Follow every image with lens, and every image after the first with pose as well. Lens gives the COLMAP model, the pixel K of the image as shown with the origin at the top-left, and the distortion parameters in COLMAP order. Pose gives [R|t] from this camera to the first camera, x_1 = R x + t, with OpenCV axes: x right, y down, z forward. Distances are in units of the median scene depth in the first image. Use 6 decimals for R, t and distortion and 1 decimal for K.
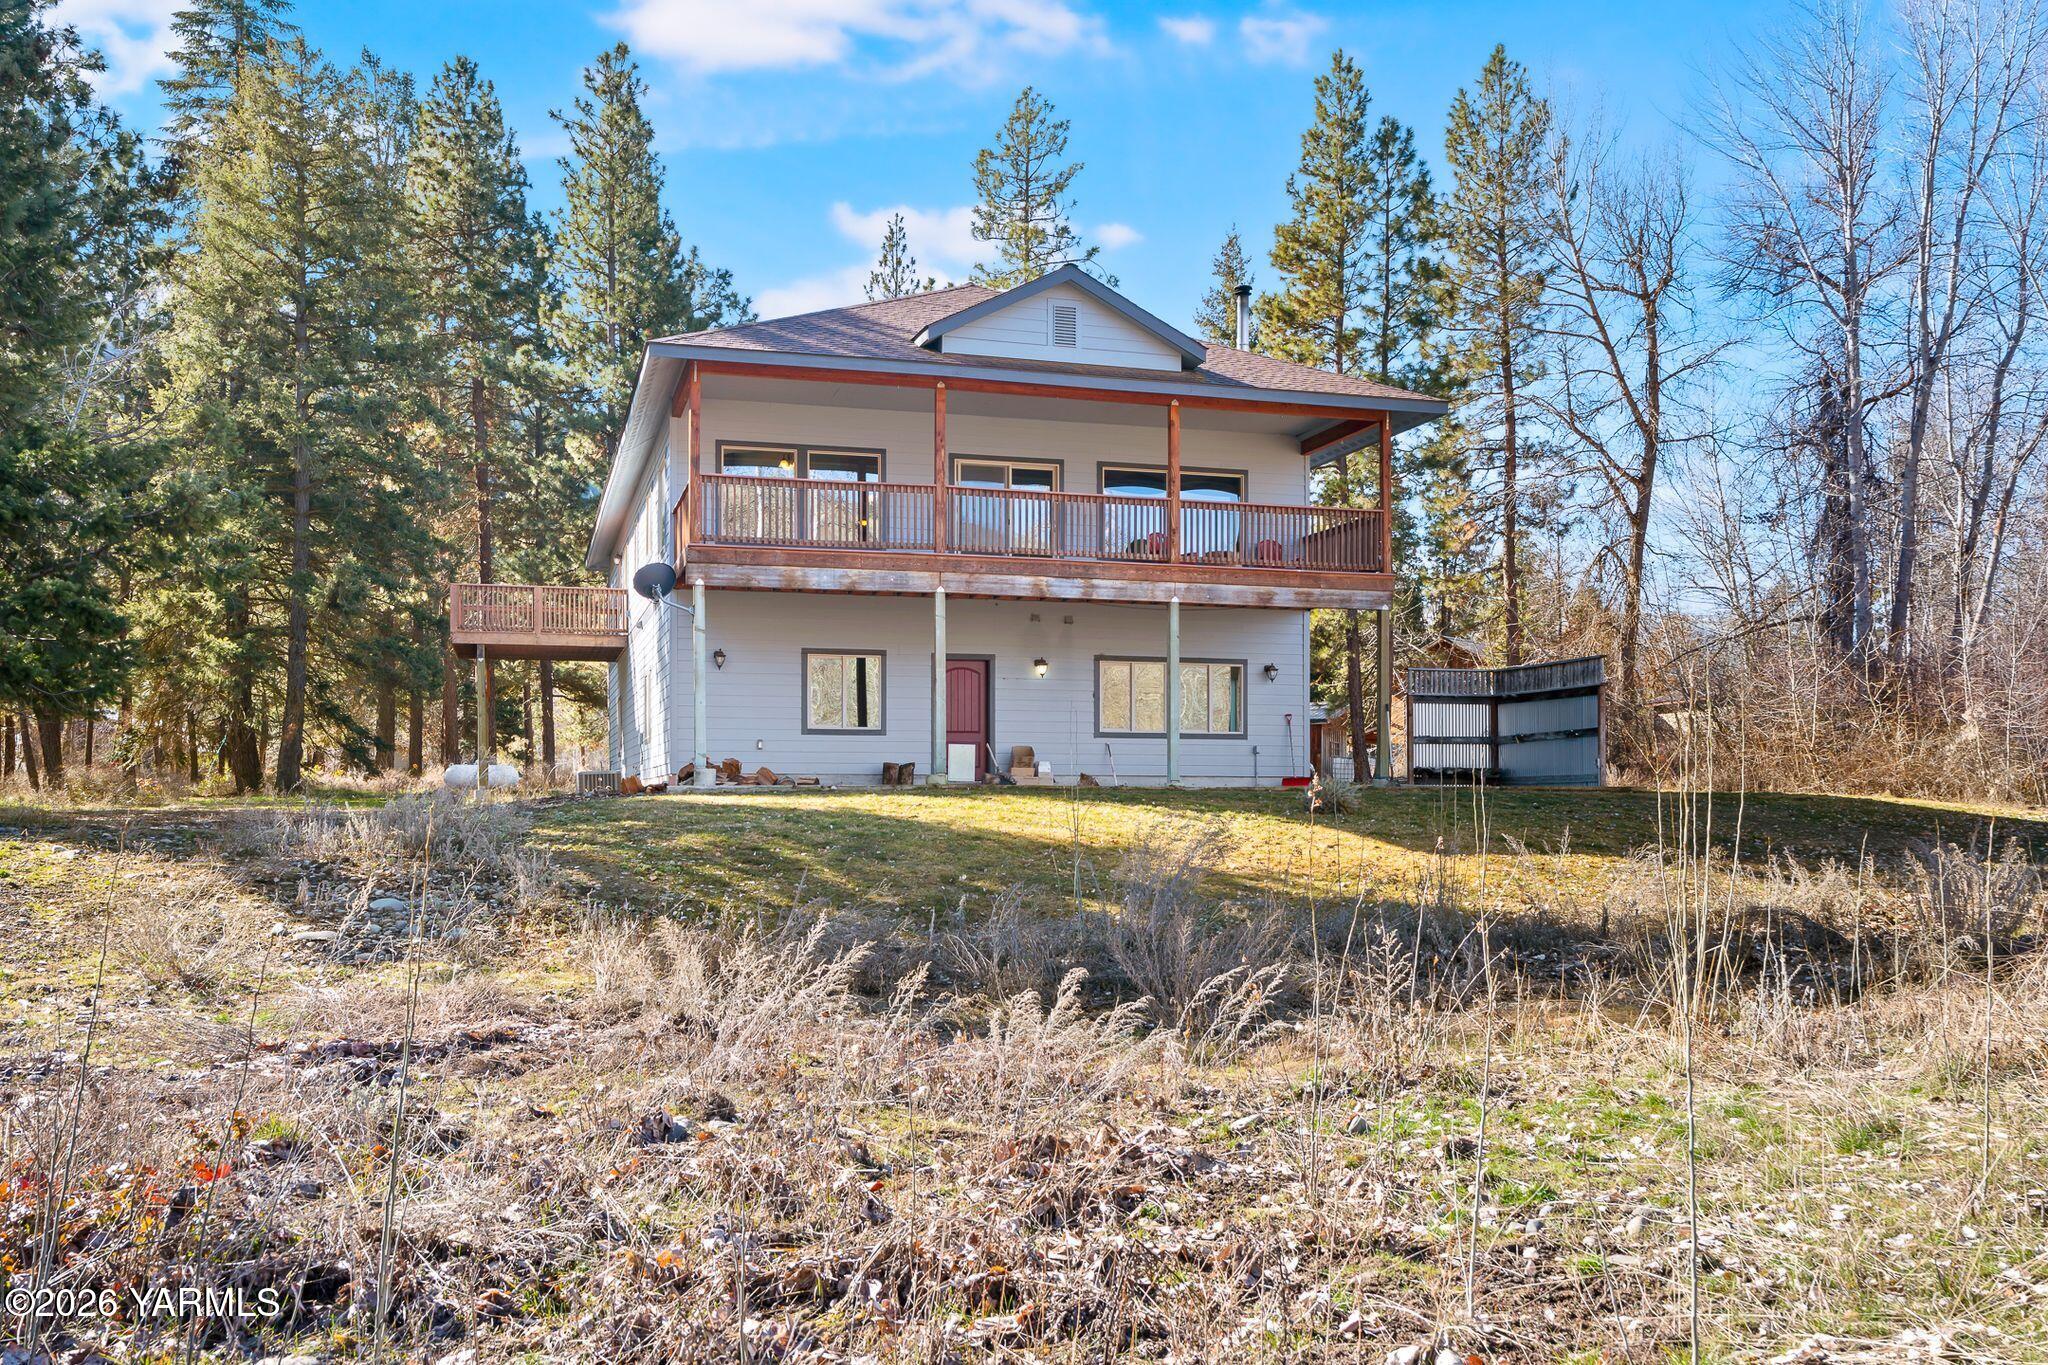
lens RADIAL K [[1764.3, 0, 1024.0], [0, 1764.3, 682.5], [0, 0, 1]] dist [0.007125, 0.006645]
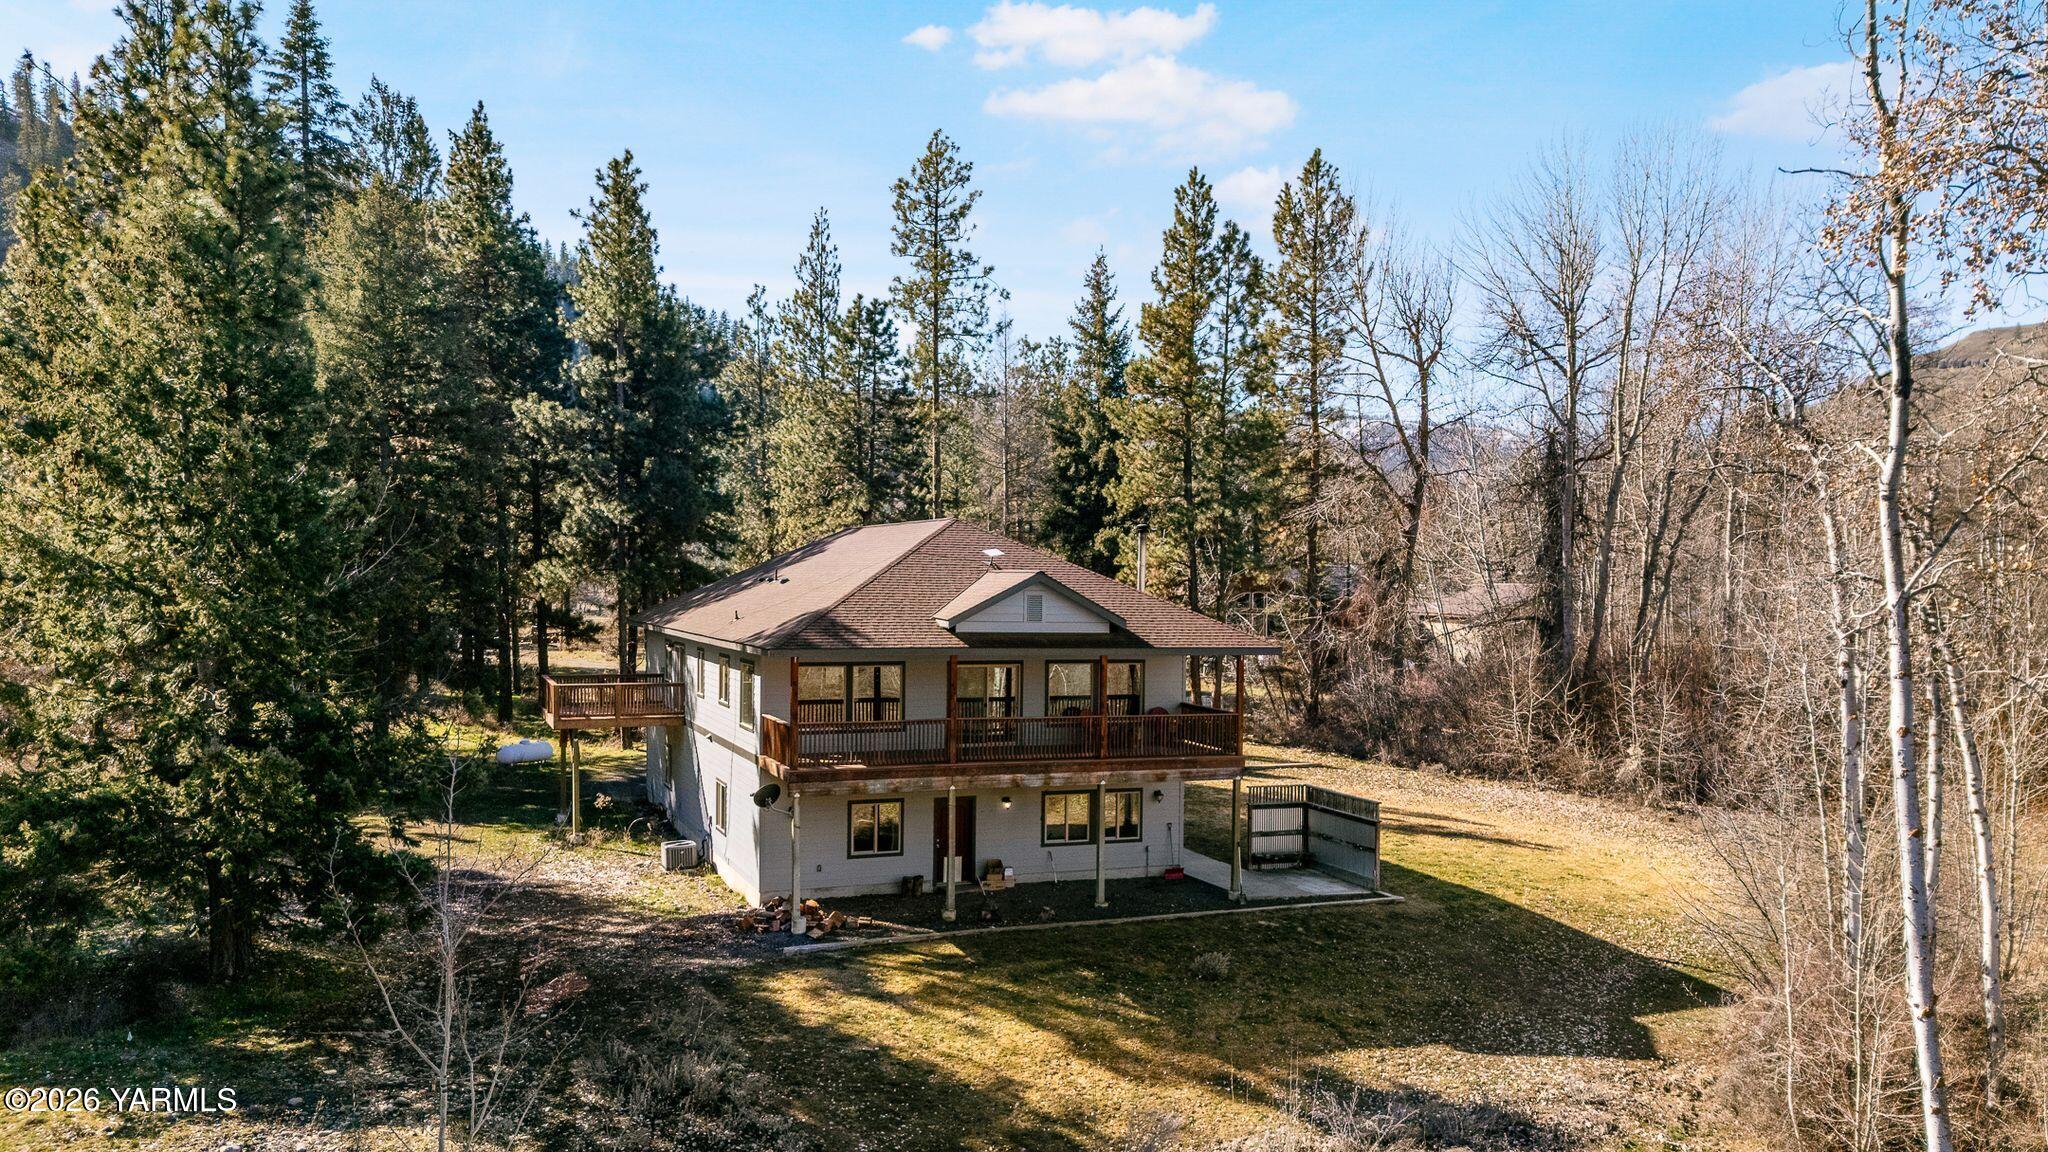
lens RADIAL K [[1536.6, 0, 1024.0], [0, 1536.6, 576.0], [0, 0, 1]] dist [0.086996, -0.000568]
pose [[0.995865, 0.009790, 0.090315, -0.043754], [-0.015352, 0.998013, 0.061101, -0.128699], [-0.089537, -0.062235, 0.994037, -0.126292]]
